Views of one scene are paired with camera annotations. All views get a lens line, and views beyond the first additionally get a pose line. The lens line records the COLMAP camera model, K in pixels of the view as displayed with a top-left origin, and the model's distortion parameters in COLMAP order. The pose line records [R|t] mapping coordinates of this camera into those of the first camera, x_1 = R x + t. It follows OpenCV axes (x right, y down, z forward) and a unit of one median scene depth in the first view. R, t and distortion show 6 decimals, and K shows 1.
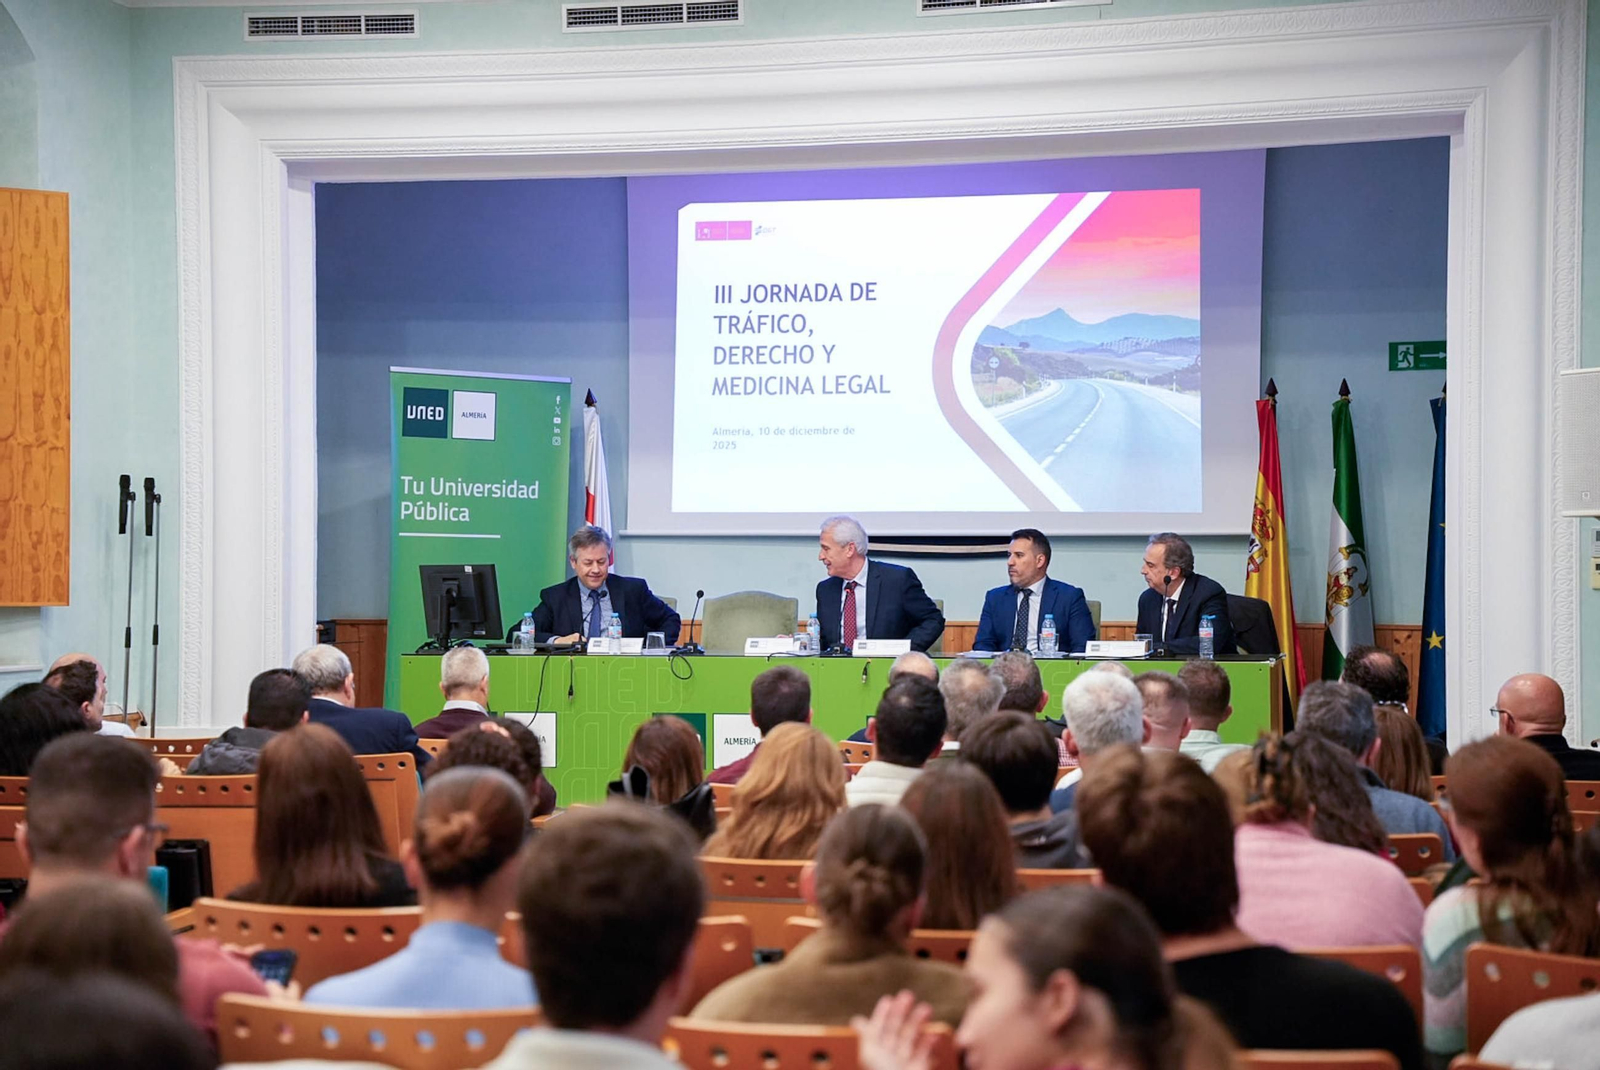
lens RADIAL K [[2372.2, 0, 812.2], [0, 2372.2, 519.4], [0, 0, 1]] dist [0.263412, 0.004403]
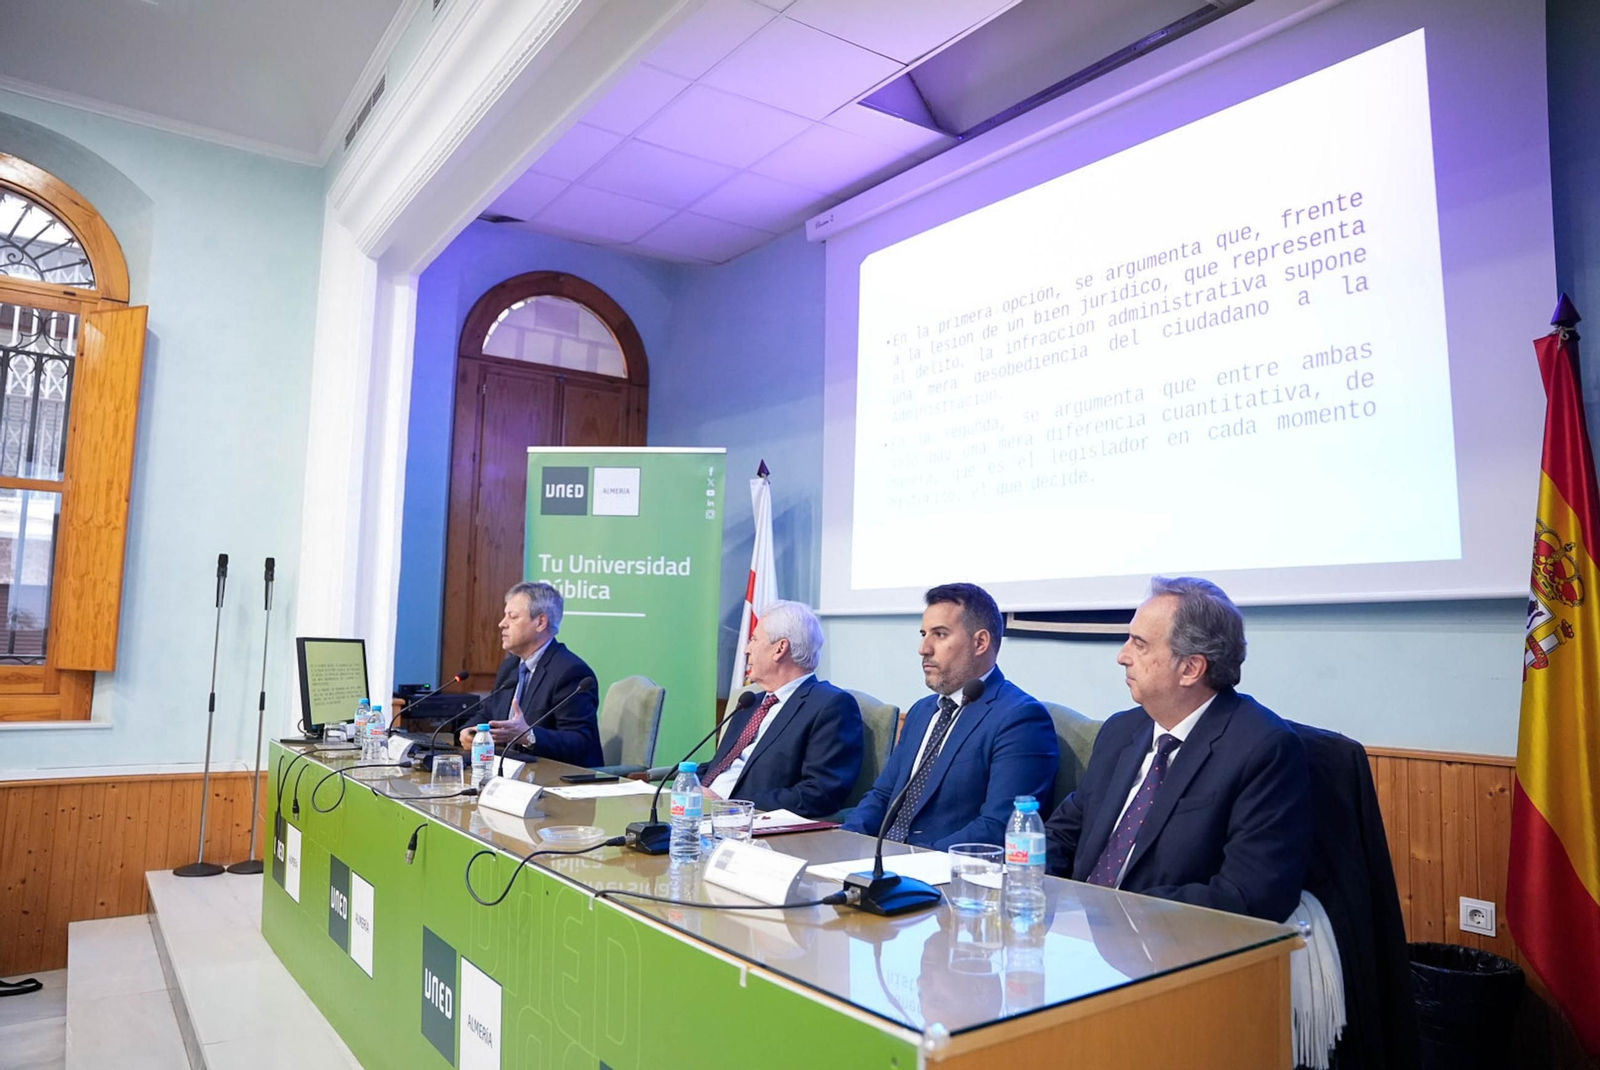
lens RADIAL K [[1097.8, 0, 800.0], [0, 1097.8, 535.0], [0, 0, 1]] dist [-0.136742, 0.101953]
pose [[0.761955, -0.055596, -0.645239, 0.208128], [0.000304, 0.996339, -0.085489, 0.012988], [0.647629, 0.064943, 0.759183, 0.717167]]
